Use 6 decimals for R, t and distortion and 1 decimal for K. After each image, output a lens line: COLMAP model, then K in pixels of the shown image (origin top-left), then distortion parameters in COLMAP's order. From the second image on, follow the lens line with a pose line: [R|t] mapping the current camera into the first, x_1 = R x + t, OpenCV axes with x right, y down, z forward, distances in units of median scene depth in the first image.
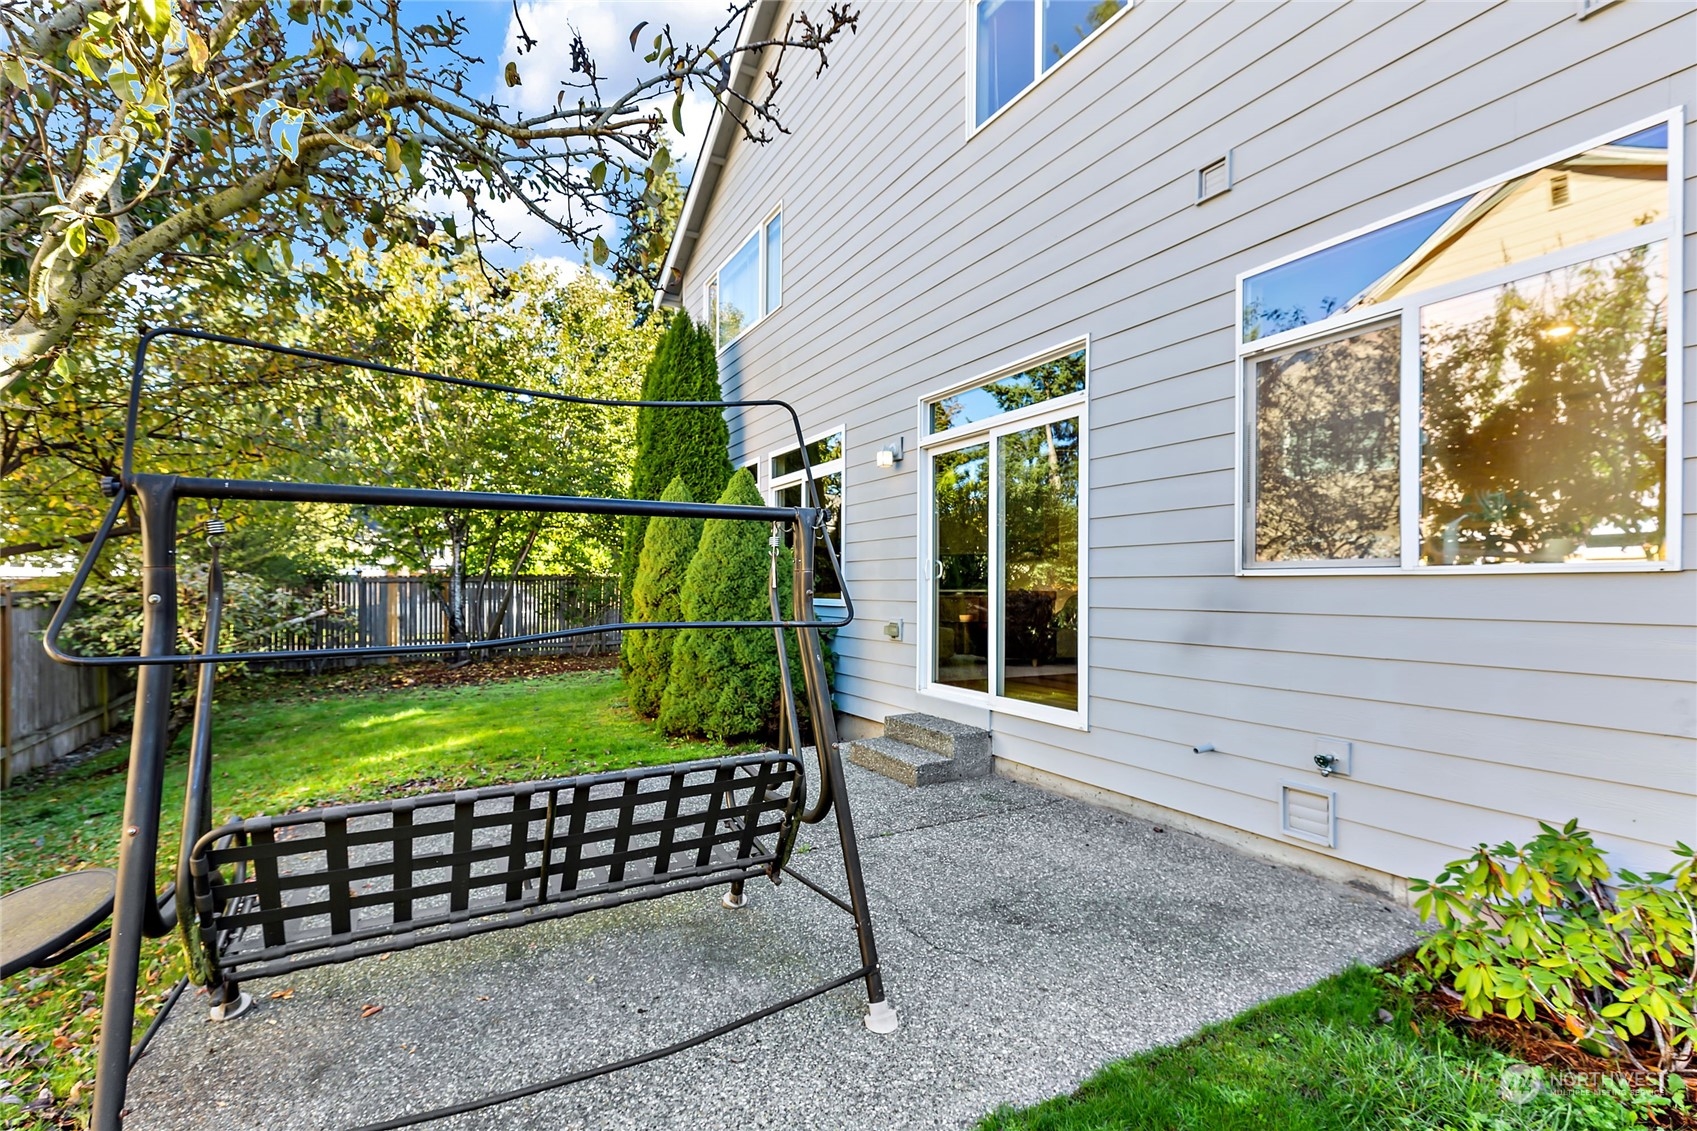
lens RADIAL K [[766.9, 0, 849.3], [0, 766.9, 571.8], [0, 0, 1]] dist [-0.003570, 0.003171]
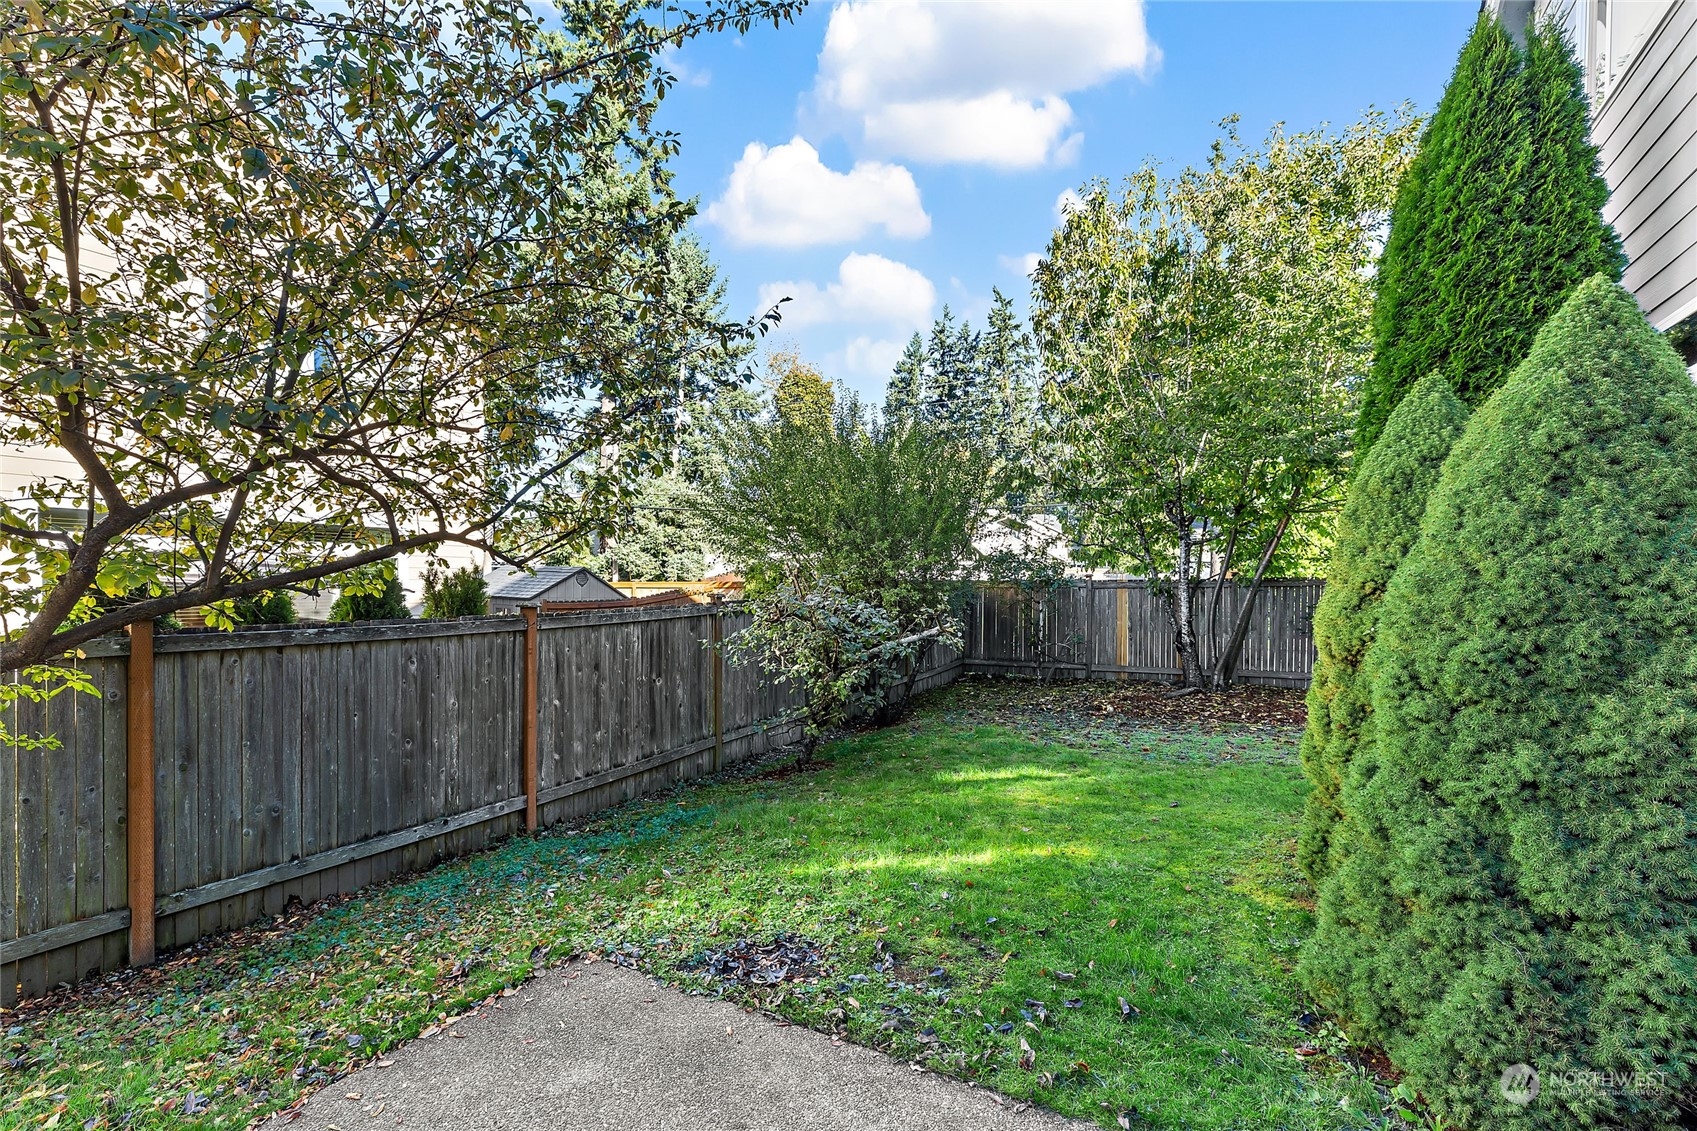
lens RADIAL K [[766.9, 0, 833.9], [0, 766.9, 588.6], [0, 0, 1]] dist [-0.003570, 0.003171]
pose [[0.511700, 0.010182, -0.859104, -0.022647], [0.012974, 0.999724, 0.019576, -0.015614], [0.859066, -0.021163, 0.511426, 0.586430]]
